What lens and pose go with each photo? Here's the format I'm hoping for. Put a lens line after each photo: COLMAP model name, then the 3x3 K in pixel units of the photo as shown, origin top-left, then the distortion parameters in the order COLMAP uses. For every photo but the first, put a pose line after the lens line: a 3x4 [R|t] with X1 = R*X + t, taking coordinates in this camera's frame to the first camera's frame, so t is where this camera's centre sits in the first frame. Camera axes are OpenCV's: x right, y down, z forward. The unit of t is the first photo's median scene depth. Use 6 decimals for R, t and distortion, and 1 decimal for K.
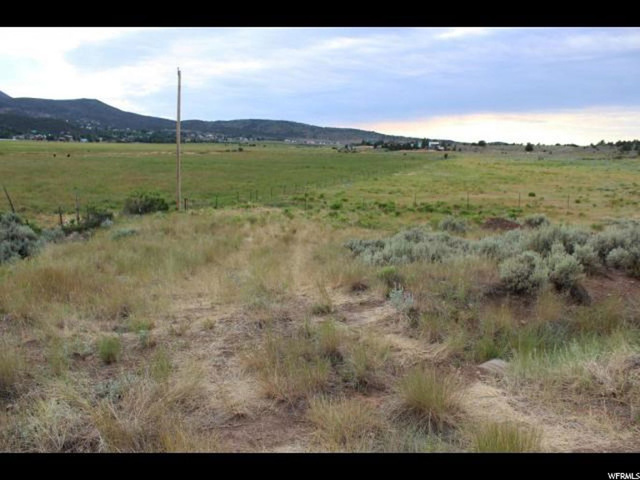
lens RADIAL K [[532.0, 0, 316.9], [0, 532.0, 236.4], [0, 0, 1]] dist [-0.167281, 0.155730]
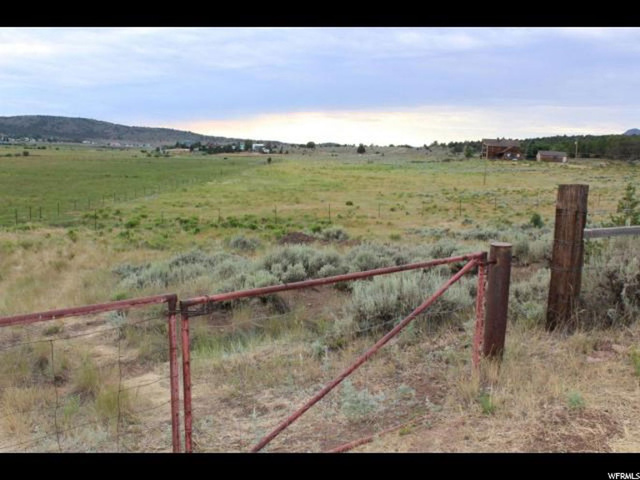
lens RADIAL K [[609.2, 0, 314.7], [0, 609.2, 234.1], [0, 0, 1]] dist [-0.089147, 0.000000]
pose [[0.953929, -0.035681, 0.297903, 0.018140], [0.044173, 0.998786, -0.021819, -0.002431], [-0.296763, 0.033973, 0.954347, -0.046804]]
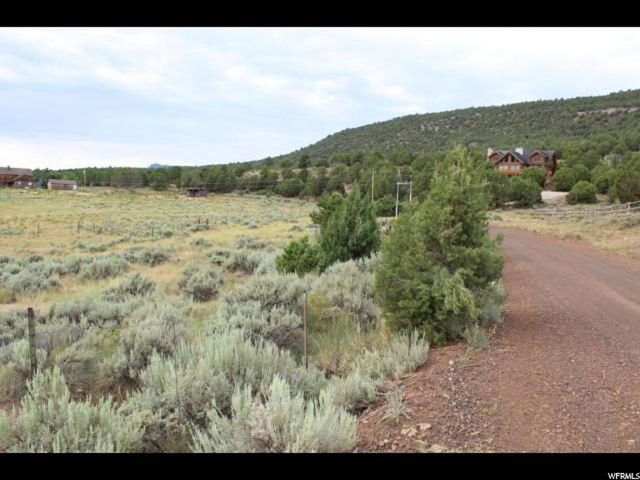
lens RADIAL K [[532.0, 0, 318.4], [0, 532.0, 241.4], [0, 0, 1]] dist [-0.167281, 0.155730]
pose [[0.464177, -0.074978, 0.882564, 0.276060], [0.118357, 0.992725, 0.022088, -0.007476], [-0.877799, 0.094205, 0.469674, 0.021076]]
